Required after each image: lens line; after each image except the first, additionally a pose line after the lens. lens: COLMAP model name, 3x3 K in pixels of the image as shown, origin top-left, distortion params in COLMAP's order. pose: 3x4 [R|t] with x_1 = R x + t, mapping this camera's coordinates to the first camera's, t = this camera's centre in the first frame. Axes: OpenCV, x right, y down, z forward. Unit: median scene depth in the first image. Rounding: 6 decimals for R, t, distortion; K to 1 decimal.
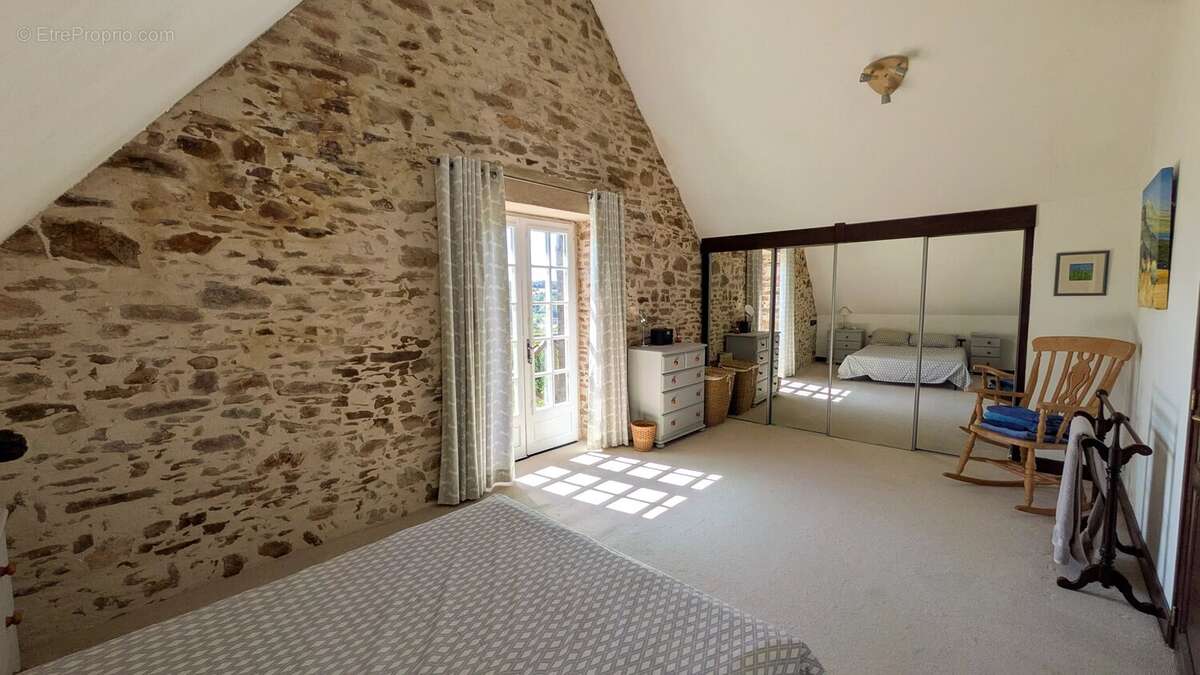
lens RADIAL K [[470.0, 0, 597.8], [0, 470.0, 338.4], [0, 0, 1]] dist [0.002478, -0.000729]
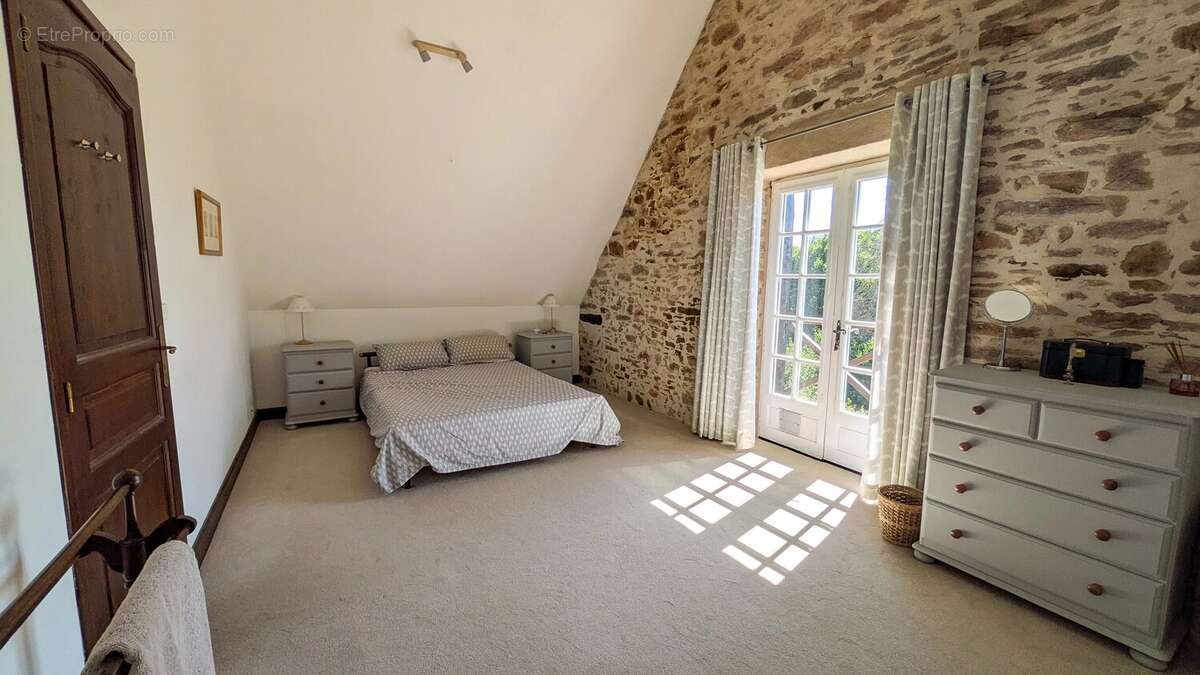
lens RADIAL K [[470.0, 0, 597.1], [0, 470.0, 335.5], [0, 0, 1]] dist [0.002478, -0.000729]
pose [[-0.275028, 0.123262, -0.953502, 1.055242], [-0.086942, 0.984496, 0.152346, -0.085113], [0.957497, 0.124799, -0.260047, 1.161406]]
